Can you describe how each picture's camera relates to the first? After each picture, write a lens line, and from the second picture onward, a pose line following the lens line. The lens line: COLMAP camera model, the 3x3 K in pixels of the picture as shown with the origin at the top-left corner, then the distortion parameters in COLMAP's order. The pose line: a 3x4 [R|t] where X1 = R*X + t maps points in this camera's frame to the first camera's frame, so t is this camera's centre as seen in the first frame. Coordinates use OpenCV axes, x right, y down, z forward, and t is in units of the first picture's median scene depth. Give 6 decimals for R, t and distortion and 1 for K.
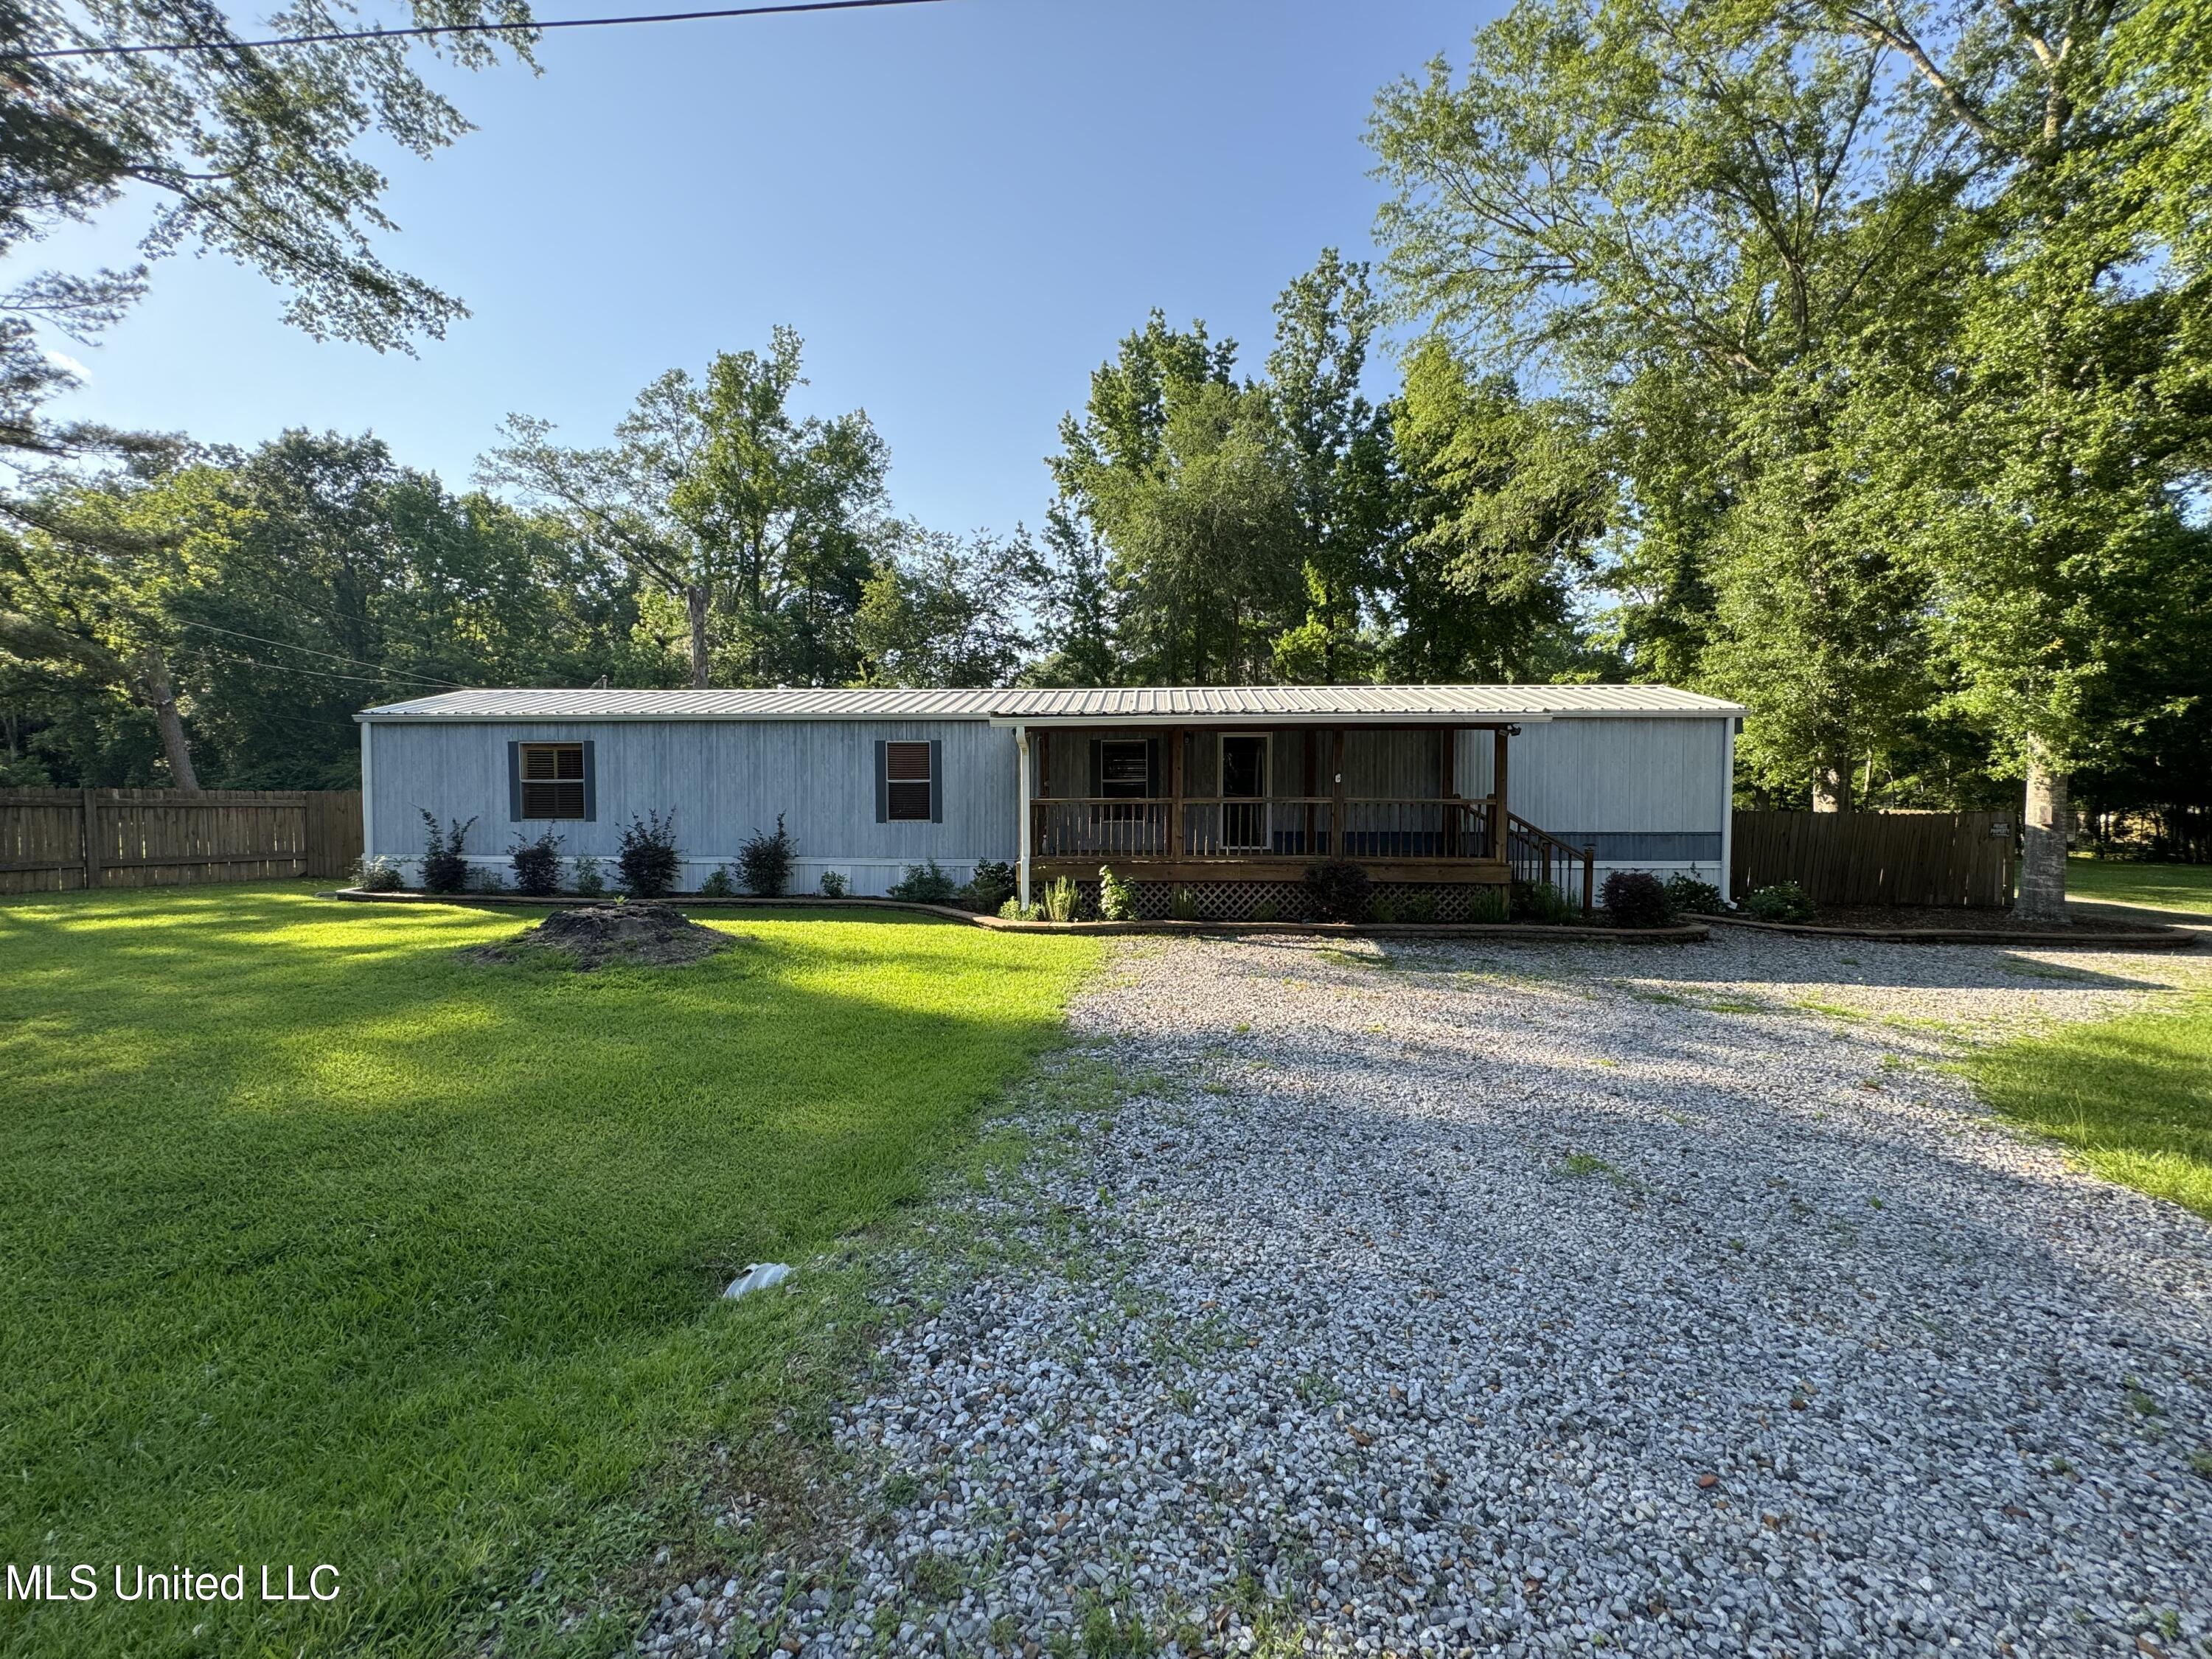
lens RADIAL K [[897.4, 0, 1106.0], [0, 897.4, 829.5], [0, 0, 1]] dist [-0.000620, -0.000034]
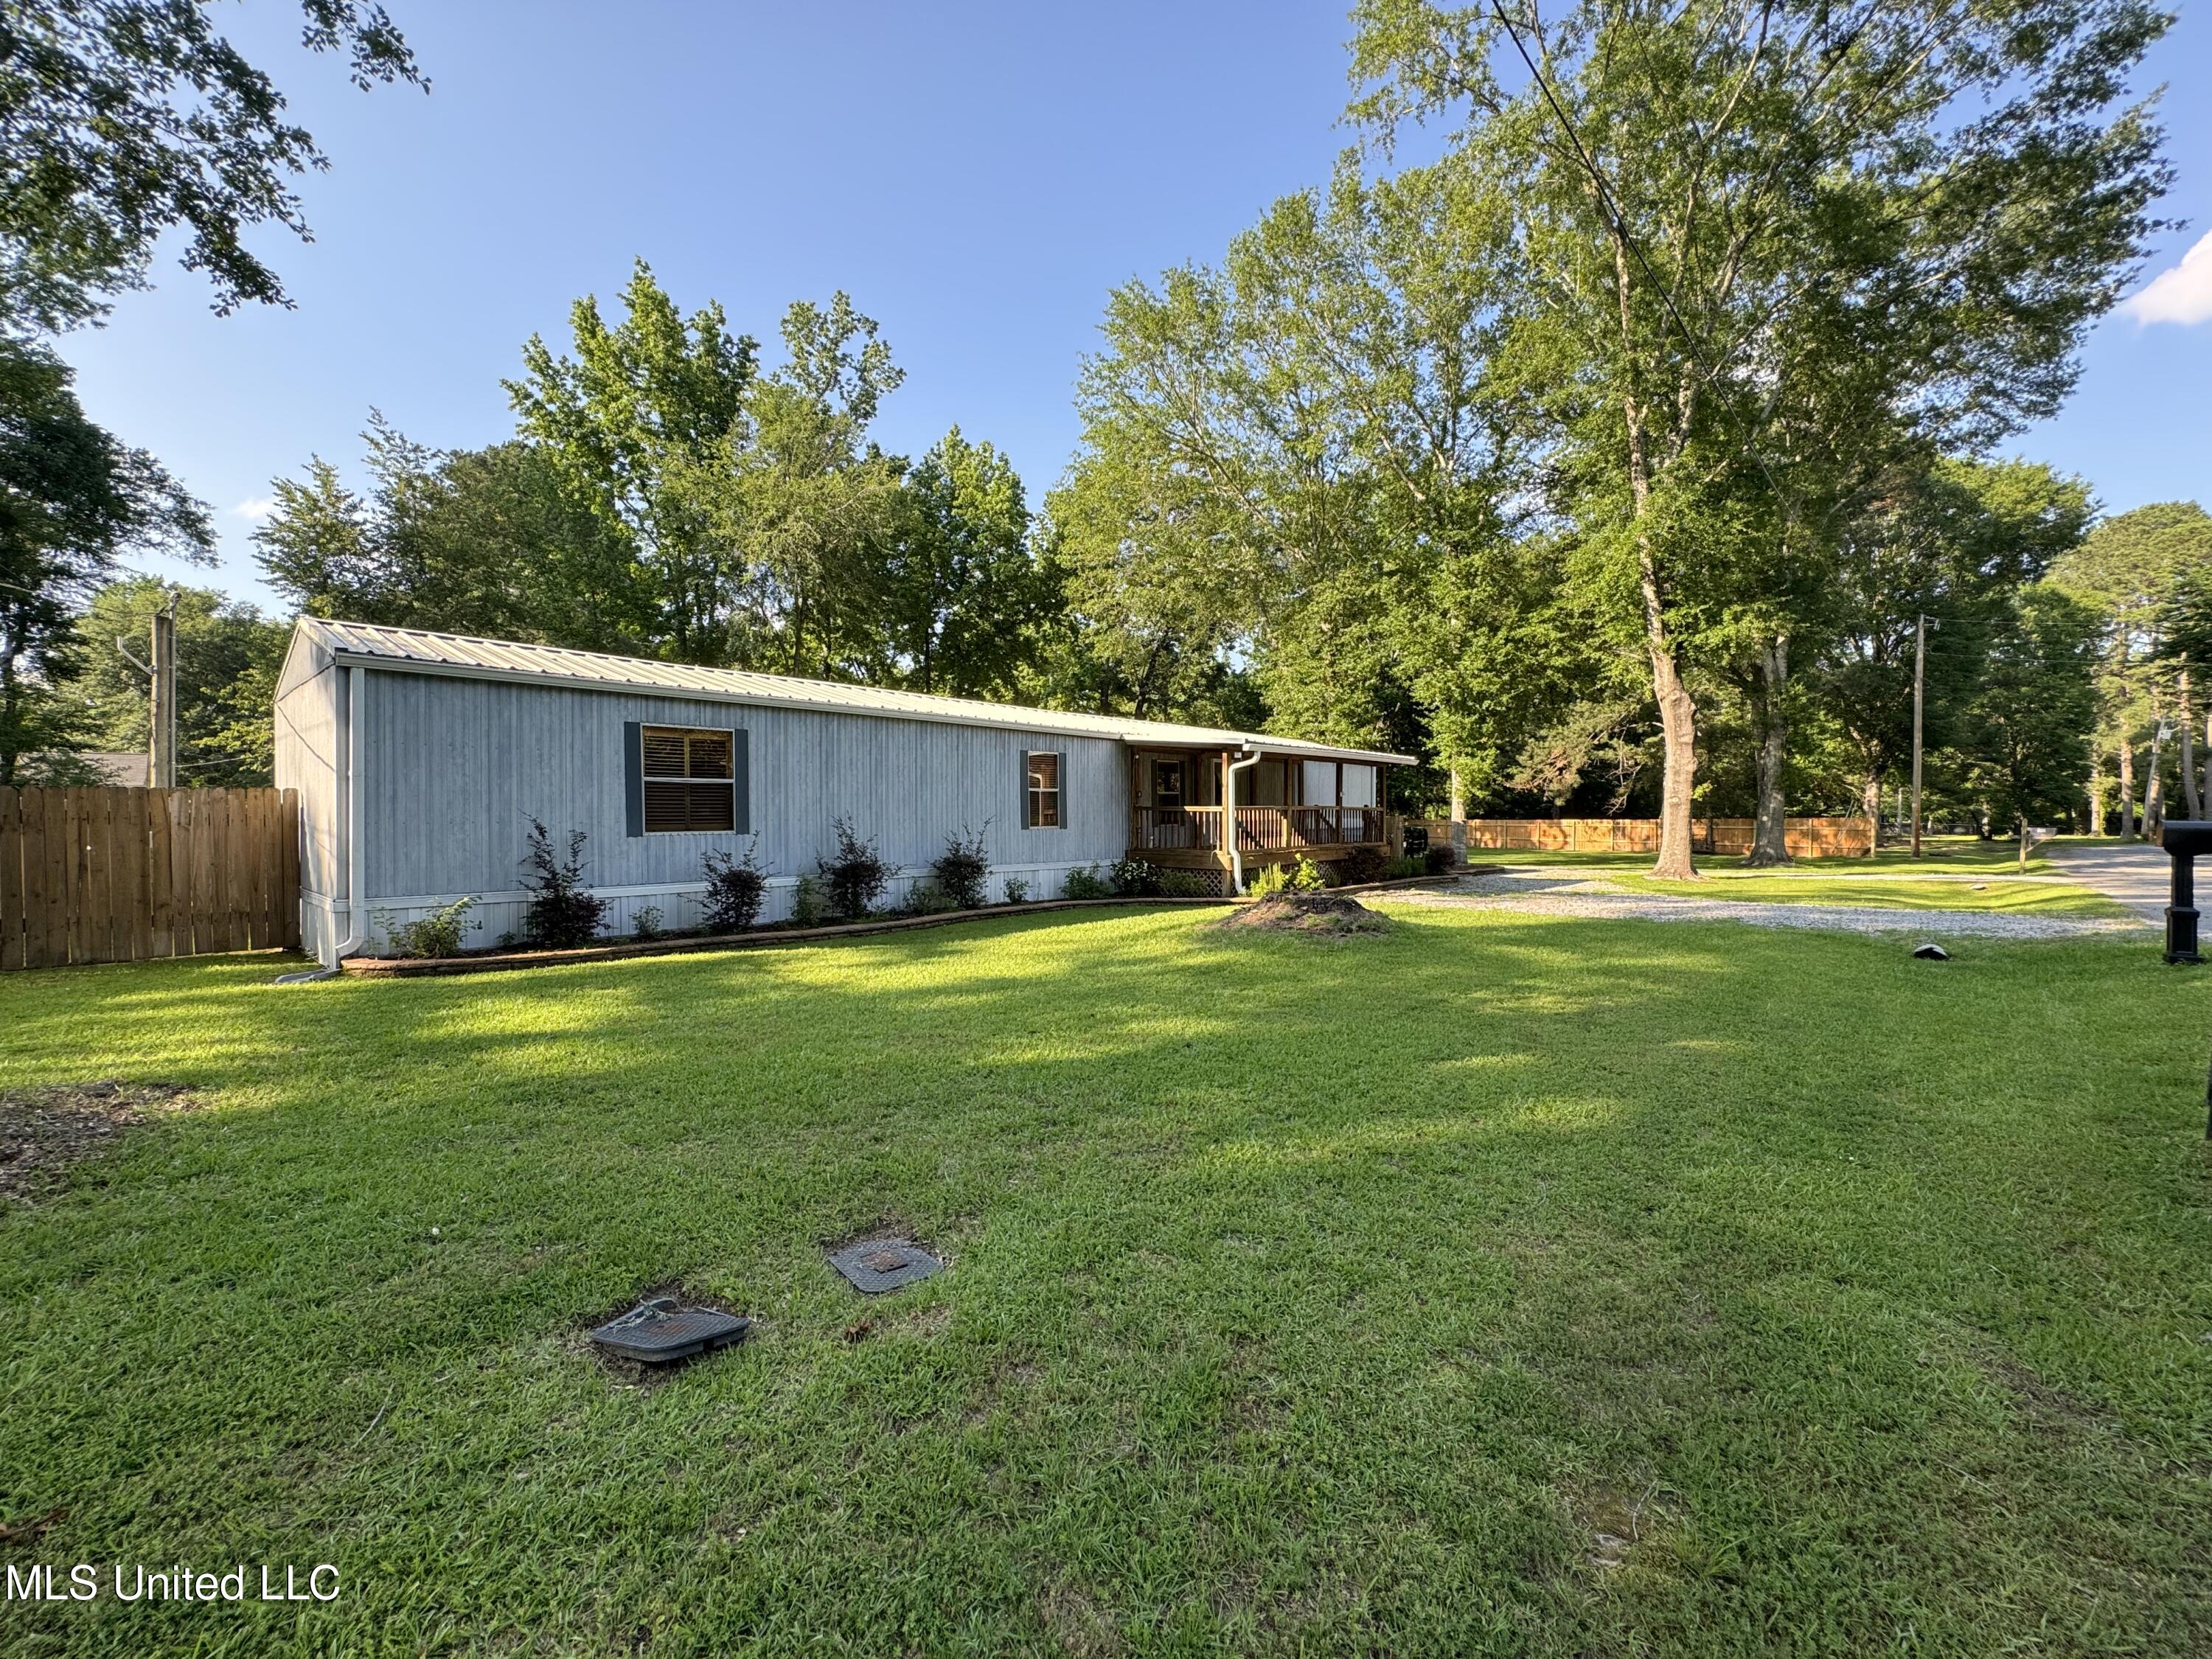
lens RADIAL K [[882.7, 0, 1106.0], [0, 882.7, 829.5], [0, 0, 1]] dist [-0.000359, -0.000037]
pose [[0.625219, -0.015966, 0.780286, -0.984431], [0.025856, 0.999666, -0.000263, -0.005300], [-0.780021, 0.020339, 0.625423, 0.291842]]
